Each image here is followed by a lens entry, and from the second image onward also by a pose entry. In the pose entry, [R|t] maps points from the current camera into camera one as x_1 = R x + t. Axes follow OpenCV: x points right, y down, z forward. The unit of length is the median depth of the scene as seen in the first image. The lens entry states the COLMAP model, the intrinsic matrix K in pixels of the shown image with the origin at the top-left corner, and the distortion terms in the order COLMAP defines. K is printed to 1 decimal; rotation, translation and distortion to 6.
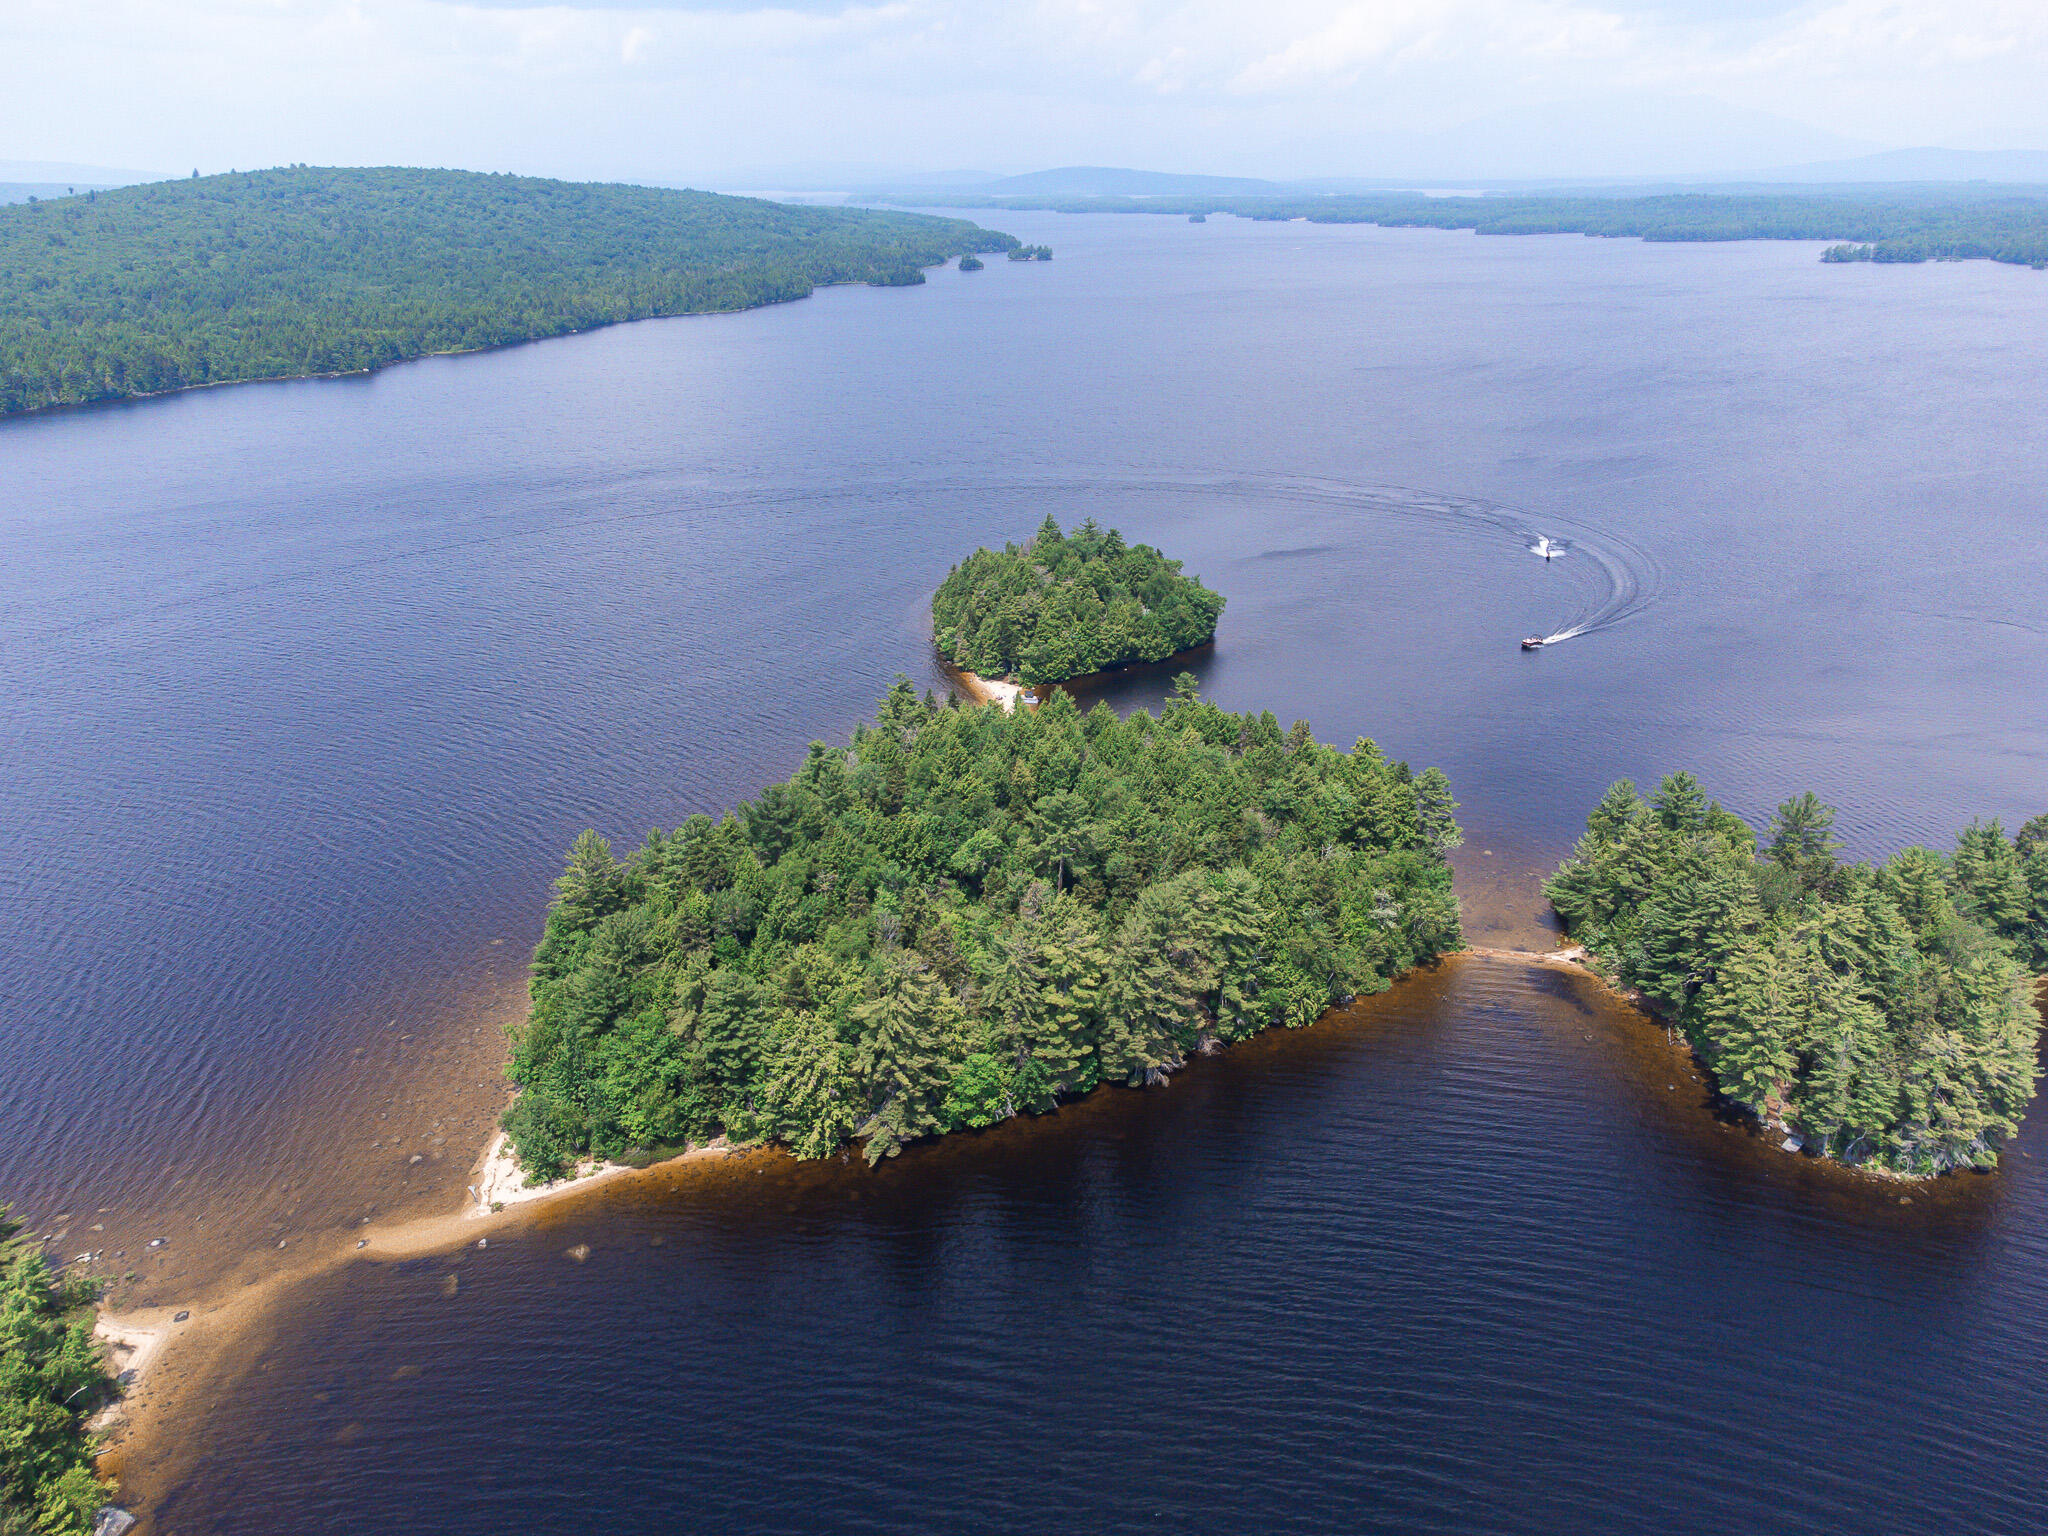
lens RADIAL K [[1537.0, 0, 1026.7], [0, 1537.0, 751.8], [0, 0, 1]] dist [0.021163, 0.003234]
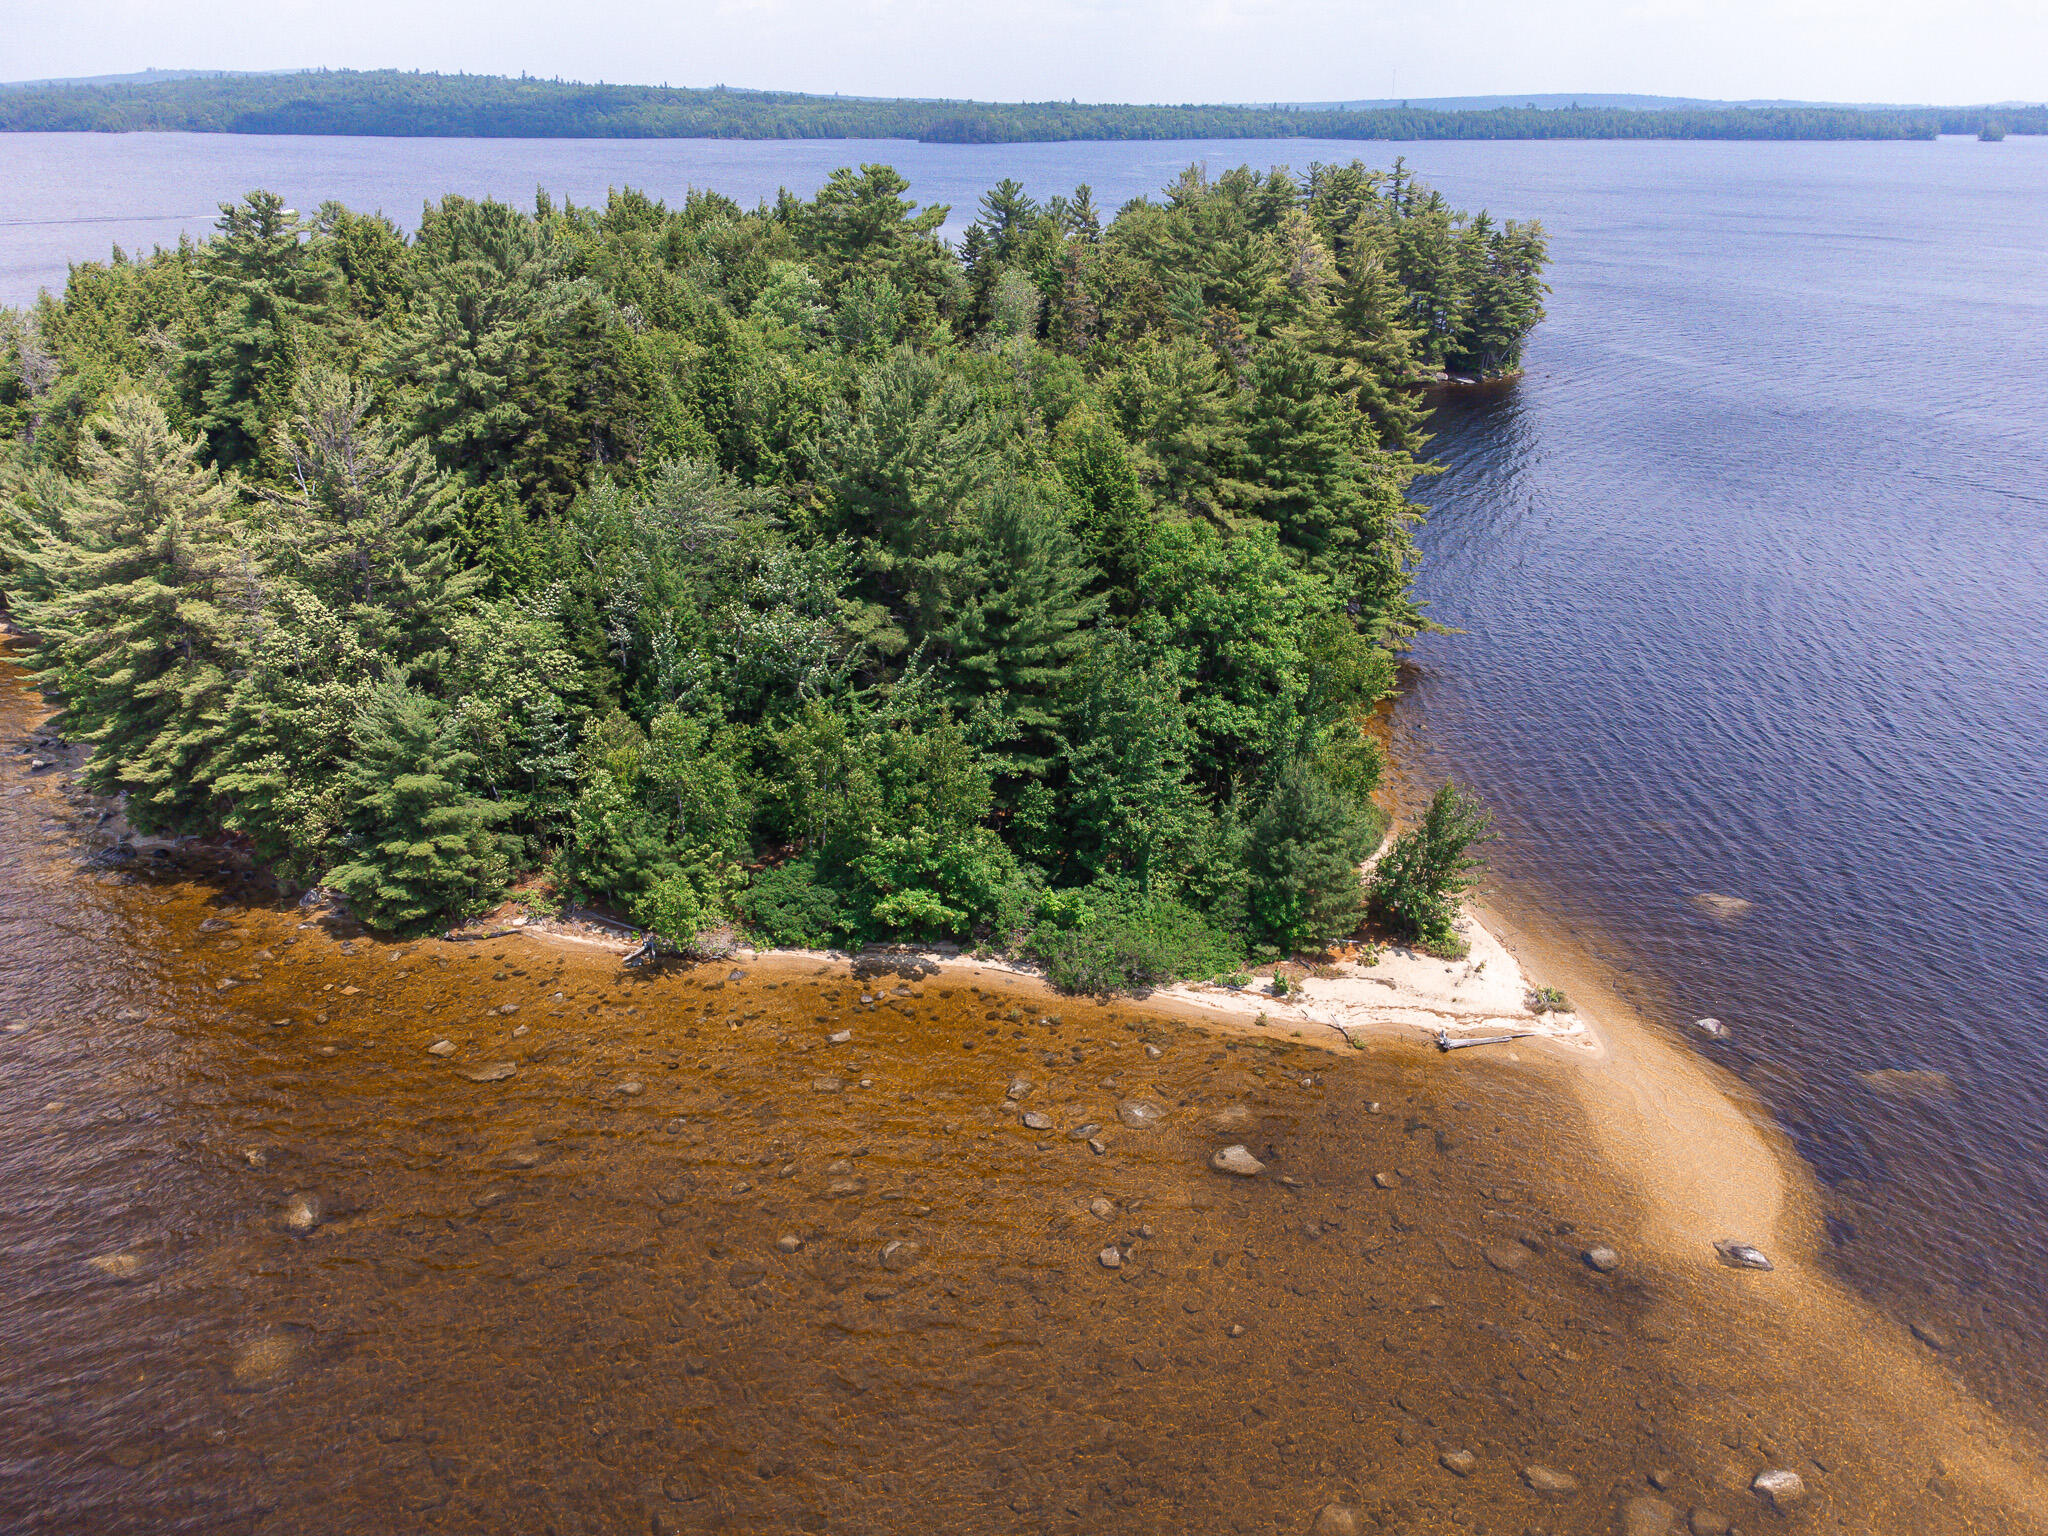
lens RADIAL K [[1537.0, 0, 1026.8], [0, 1537.0, 745.8], [0, 0, 1]] dist [0.021163, 0.003234]
pose [[0.298920, -0.359675, 0.883901, -0.593982], [0.330335, 0.907986, 0.257762, 0.104471], [-0.895280, 0.214933, 0.390228, 0.860284]]
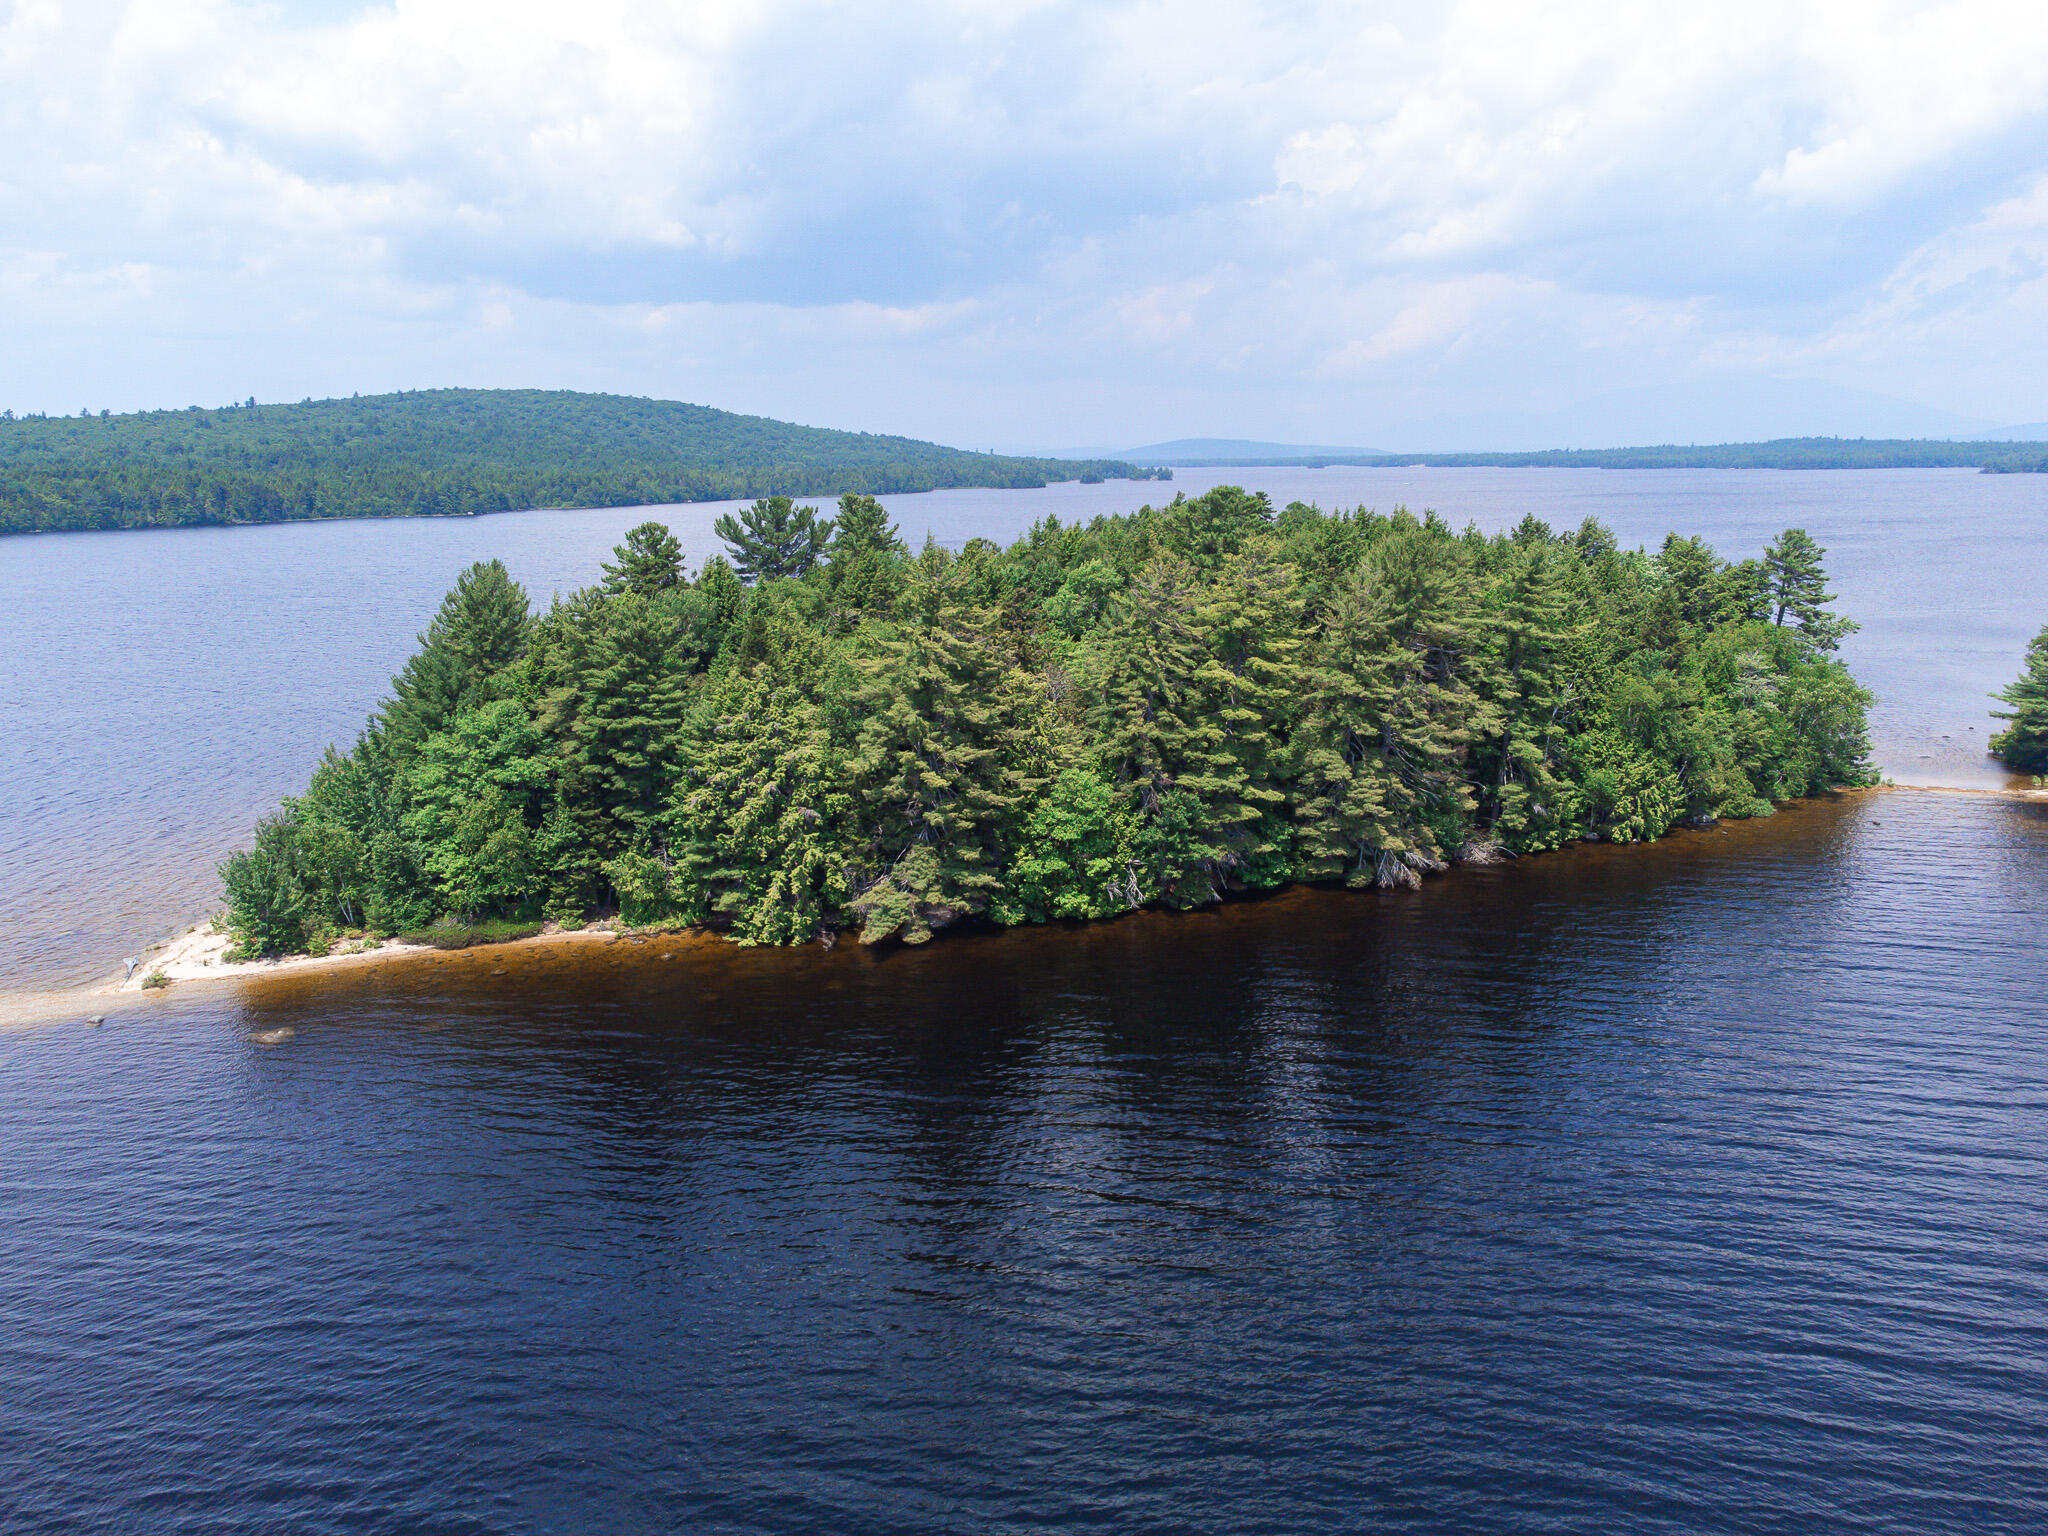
lens RADIAL K [[1537.0, 0, 1026.0], [0, 1537.0, 759.0], [0, 0, 1]] dist [0.021163, 0.003234]
pose [[0.997061, 0.014714, -0.075180, -0.008652], [-0.026773, 0.986425, -0.162017, 0.267840], [0.071776, 0.163554, 0.983920, 0.439653]]
